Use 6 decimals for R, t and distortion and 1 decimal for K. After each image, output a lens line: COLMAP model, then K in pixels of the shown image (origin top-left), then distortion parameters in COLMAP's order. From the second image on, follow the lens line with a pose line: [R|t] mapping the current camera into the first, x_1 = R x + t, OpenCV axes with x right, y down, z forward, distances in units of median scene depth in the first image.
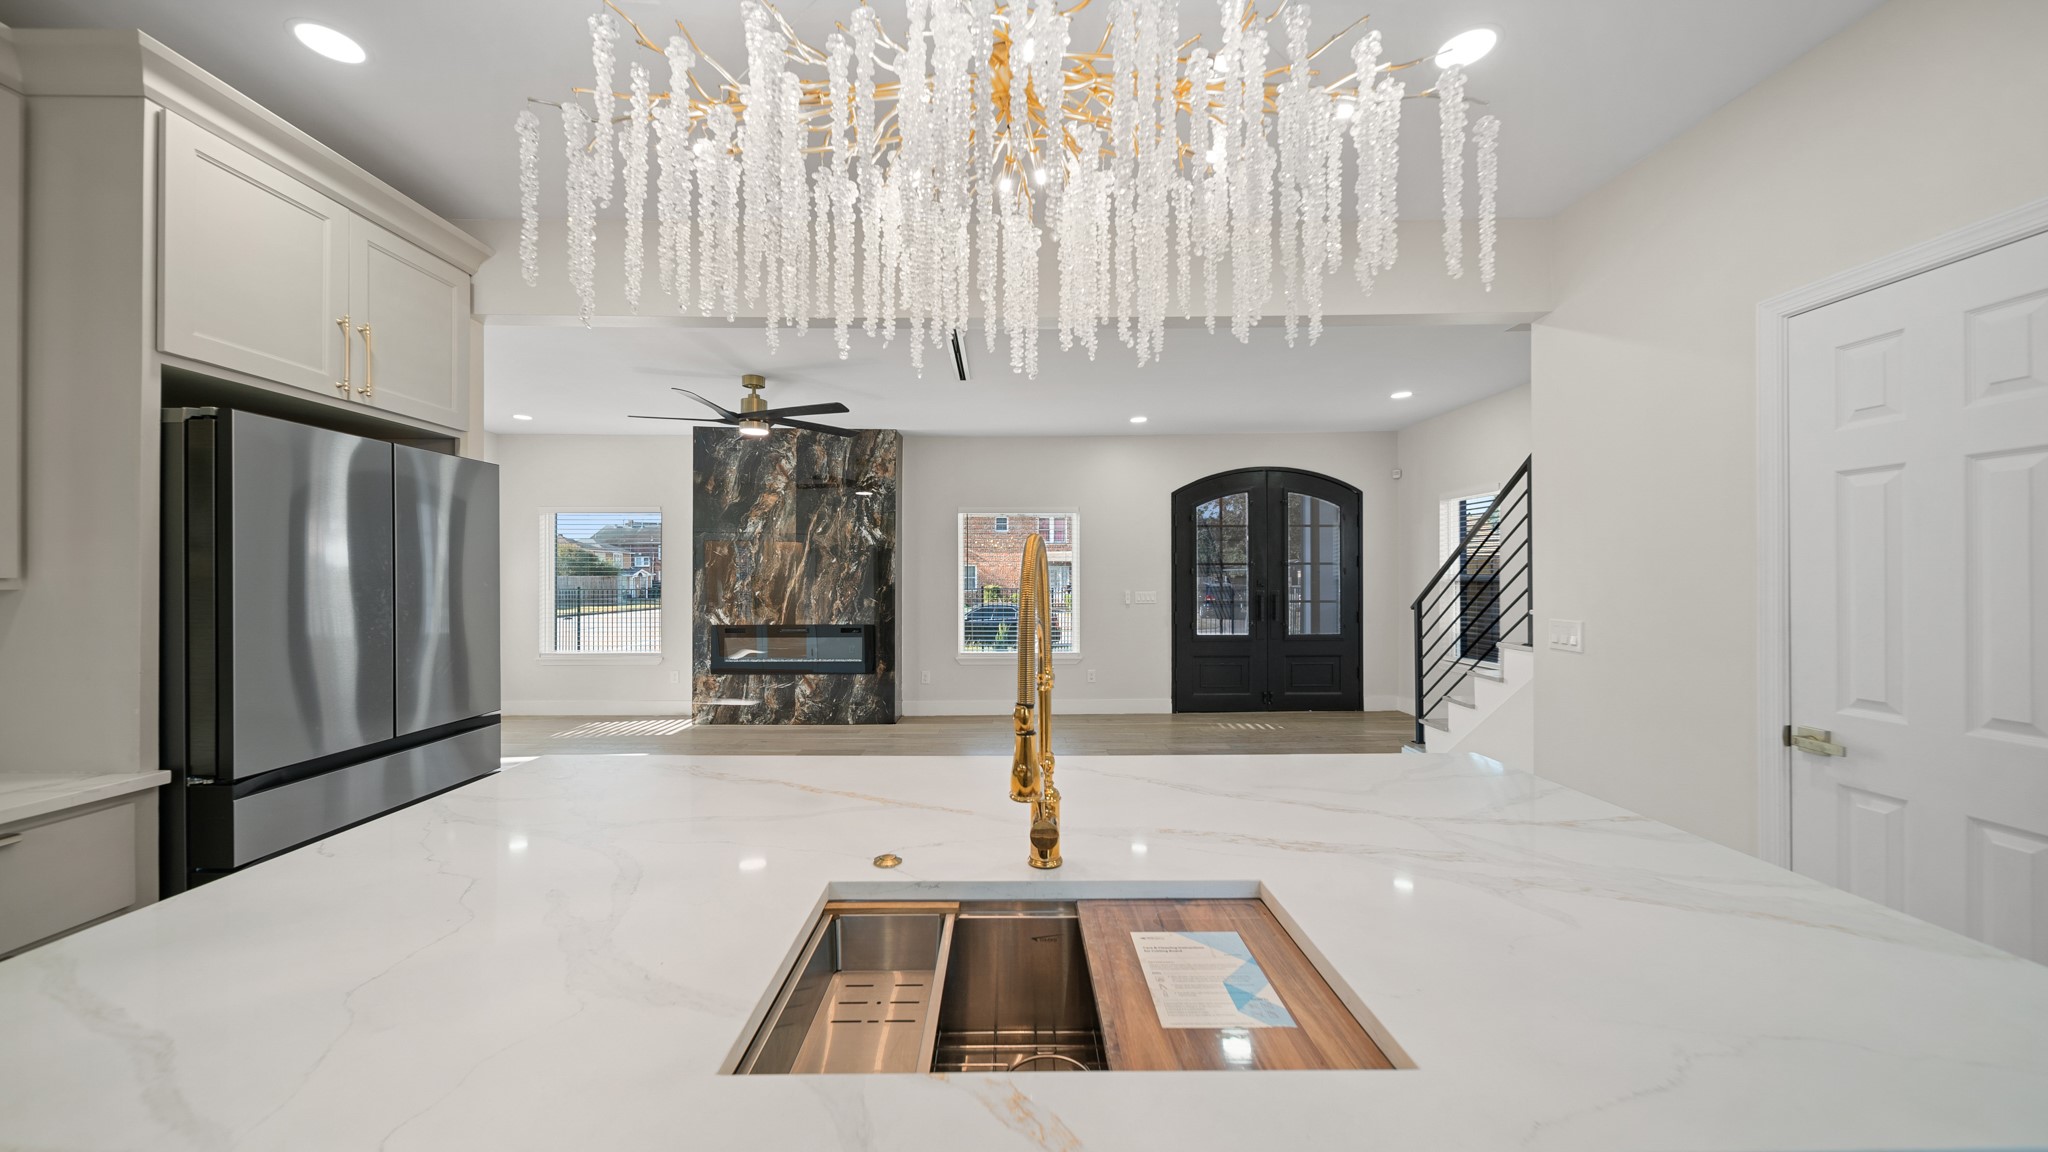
lens RADIAL K [[735.0, 0, 1015.7], [0, 735.0, 578.8], [0, 0, 1]] dist [-0.000683, 0.000018]
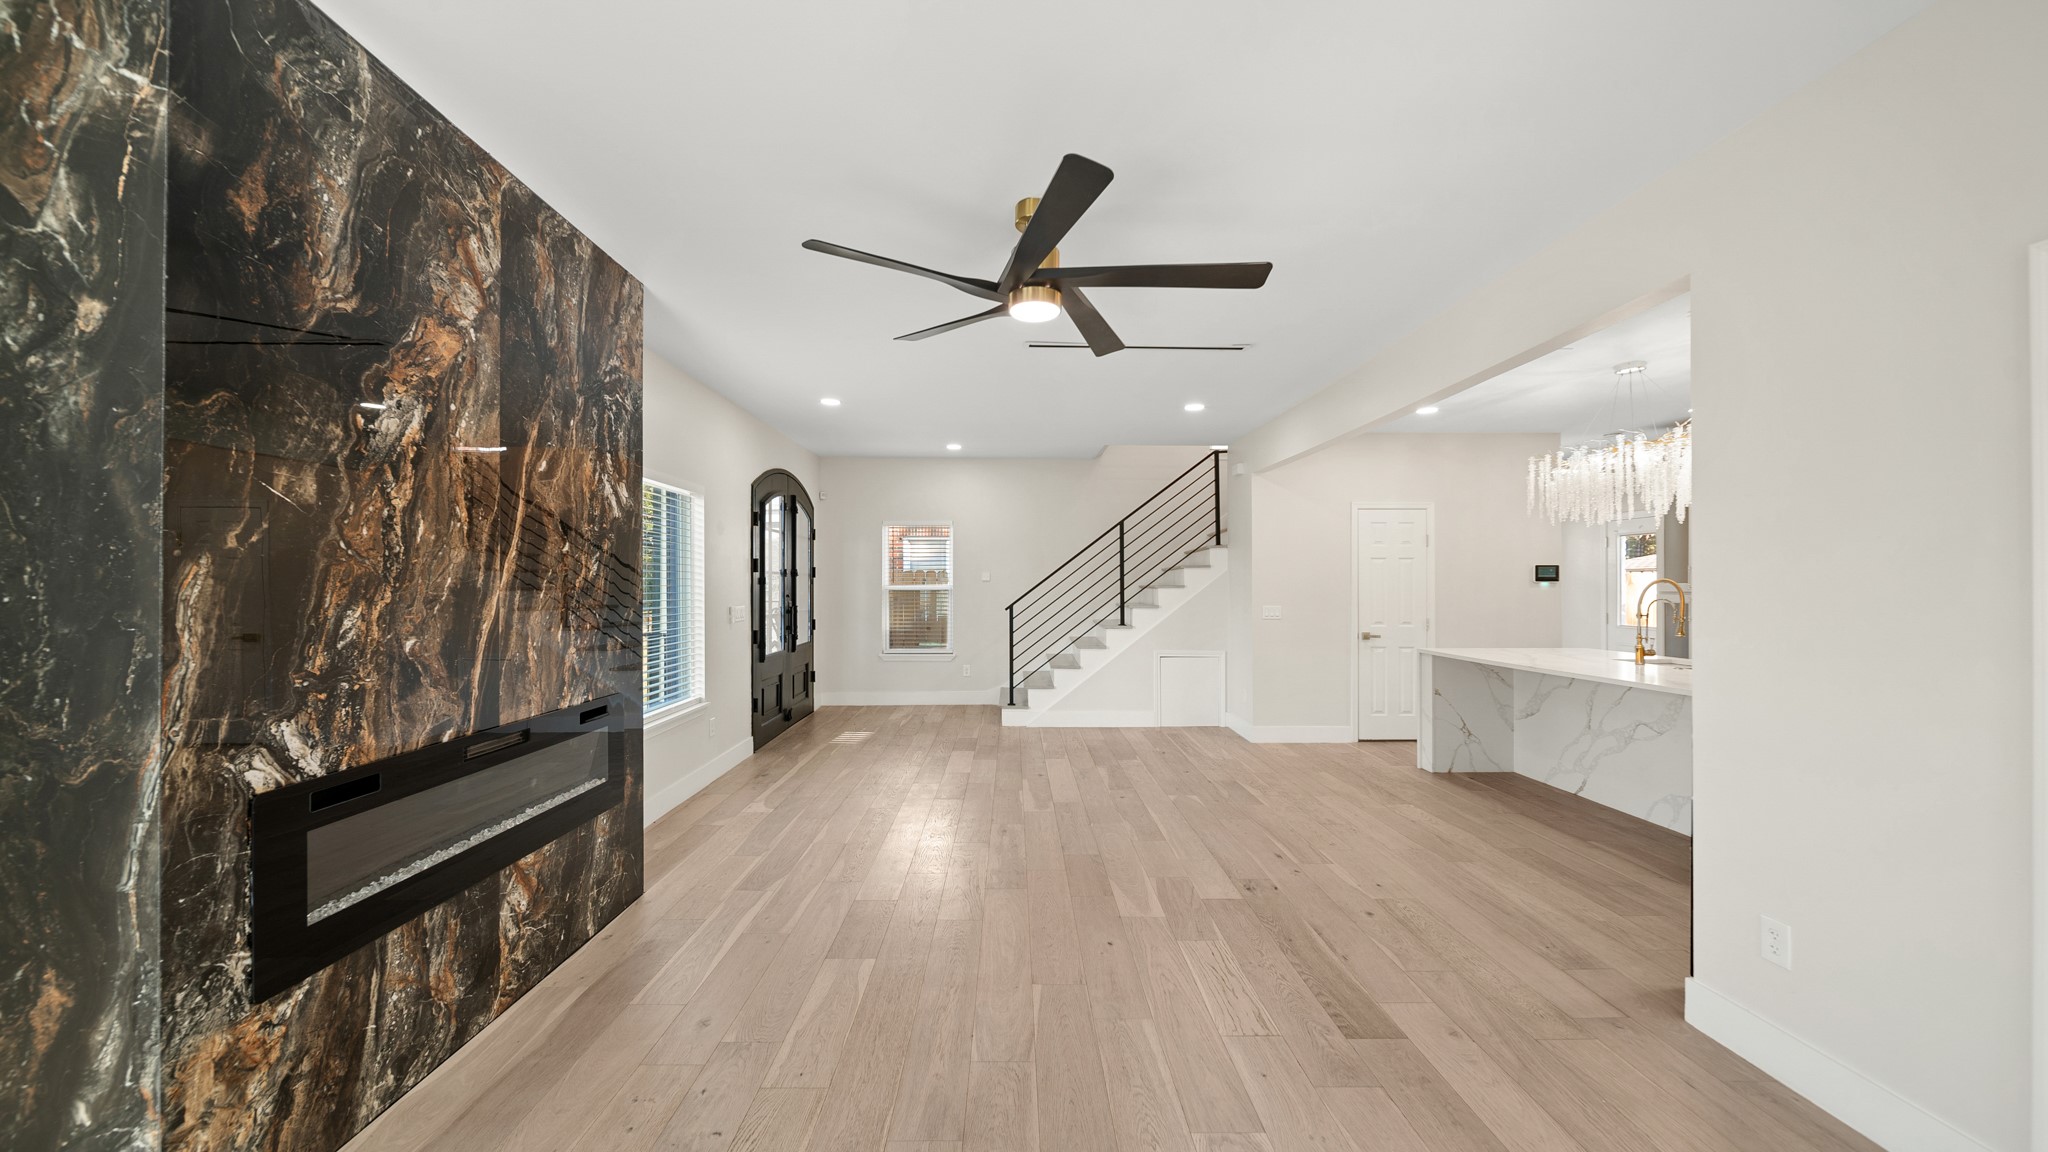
lens RADIAL K [[735.0, 0, 1015.7], [0, 735.0, 578.8], [0, 0, 1]] dist [-0.000683, 0.000018]
pose [[-0.001600, 0.010567, 0.999943, -0.648879], [-0.006280, 0.999924, -0.010576, -0.005328], [-0.999979, -0.006297, -0.001533, 0.756132]]
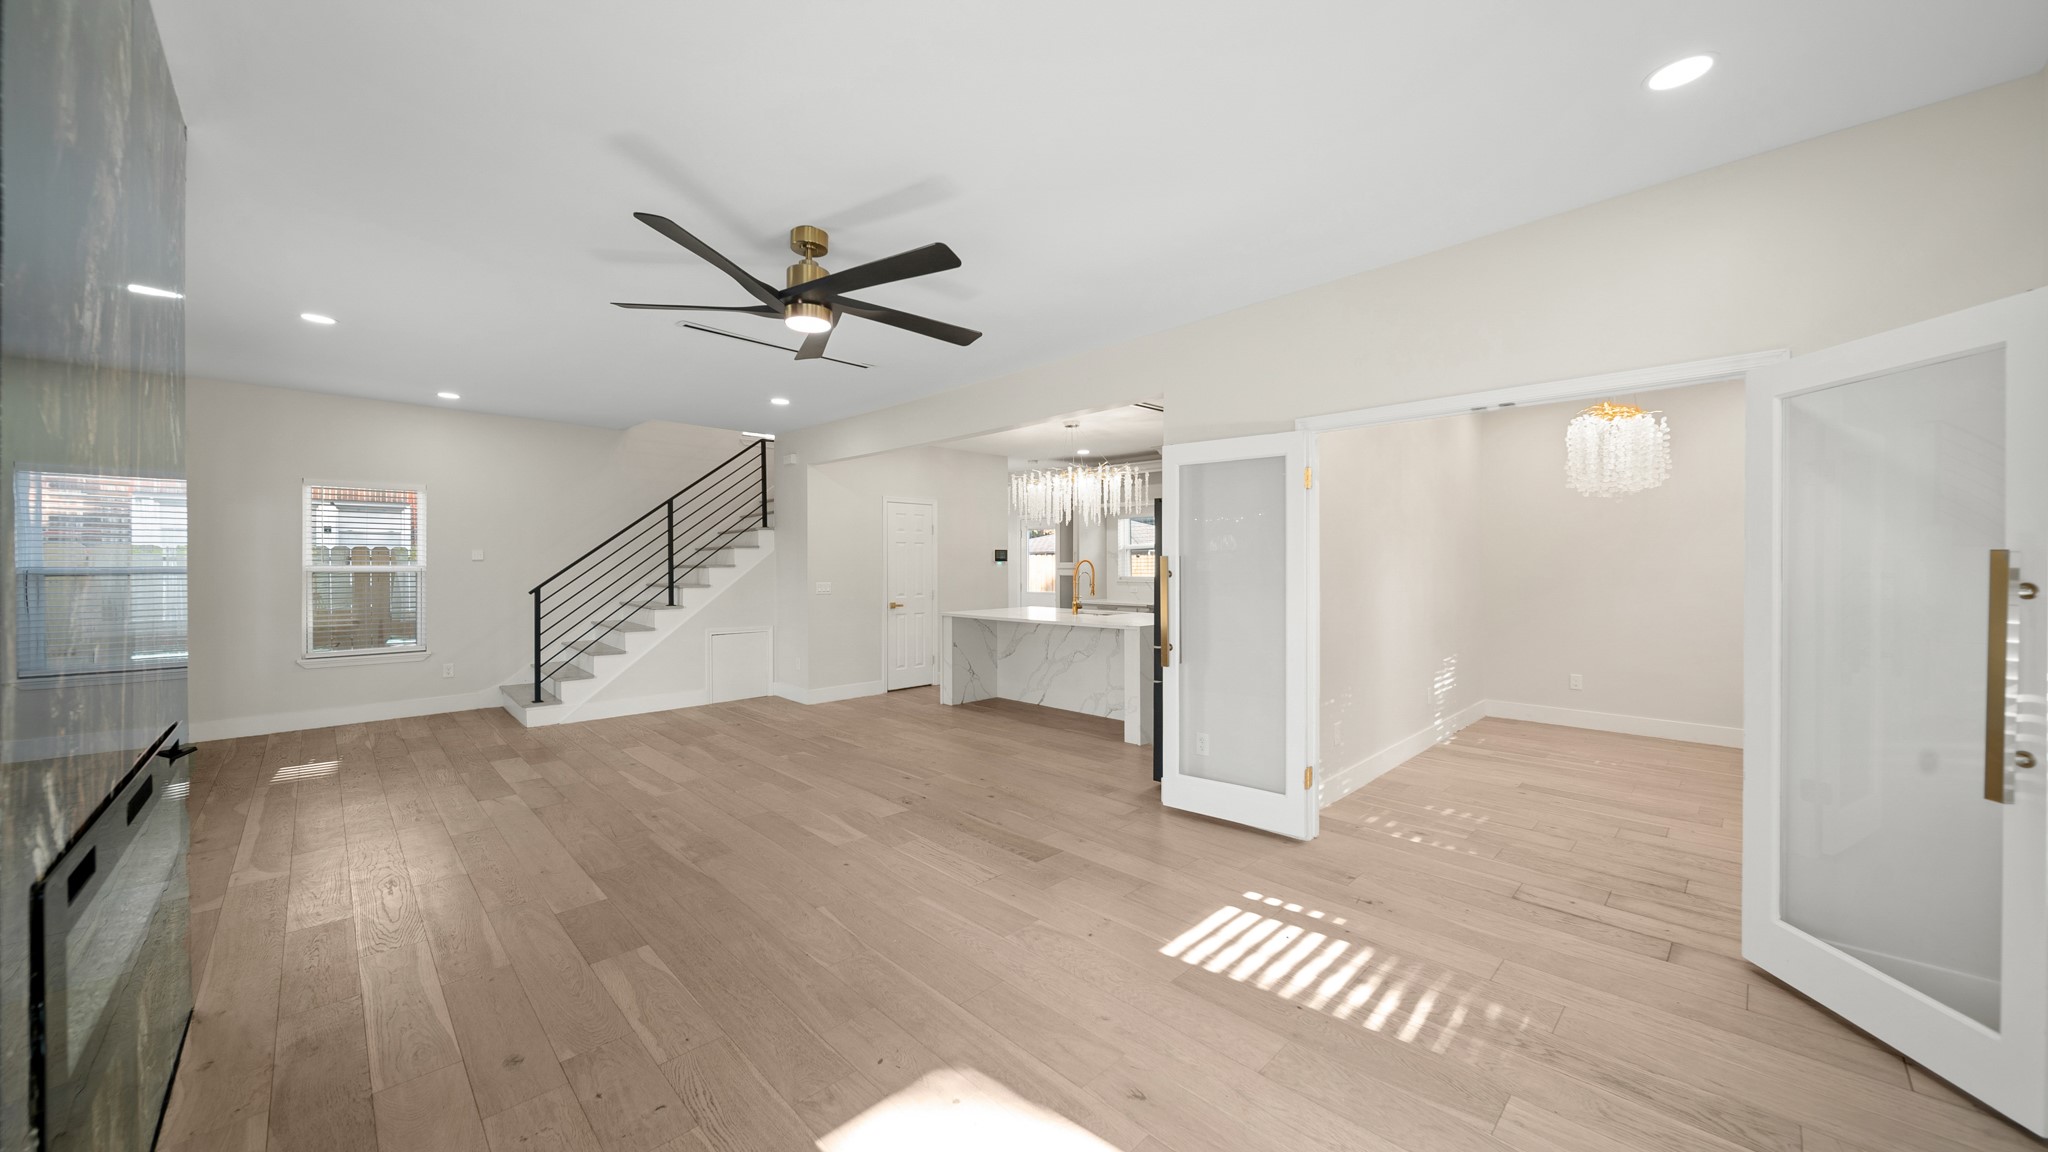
lens RADIAL K [[712.1, 0, 1025.1], [0, 712.1, 560.8], [0, 0, 1]] dist [-0.000608, -0.000032]
pose [[-0.695353, 0.007350, 0.718631, -0.661244], [-0.000291, 0.999945, -0.010509, -0.003546], [-0.718668, -0.007516, -0.695313, 0.944032]]
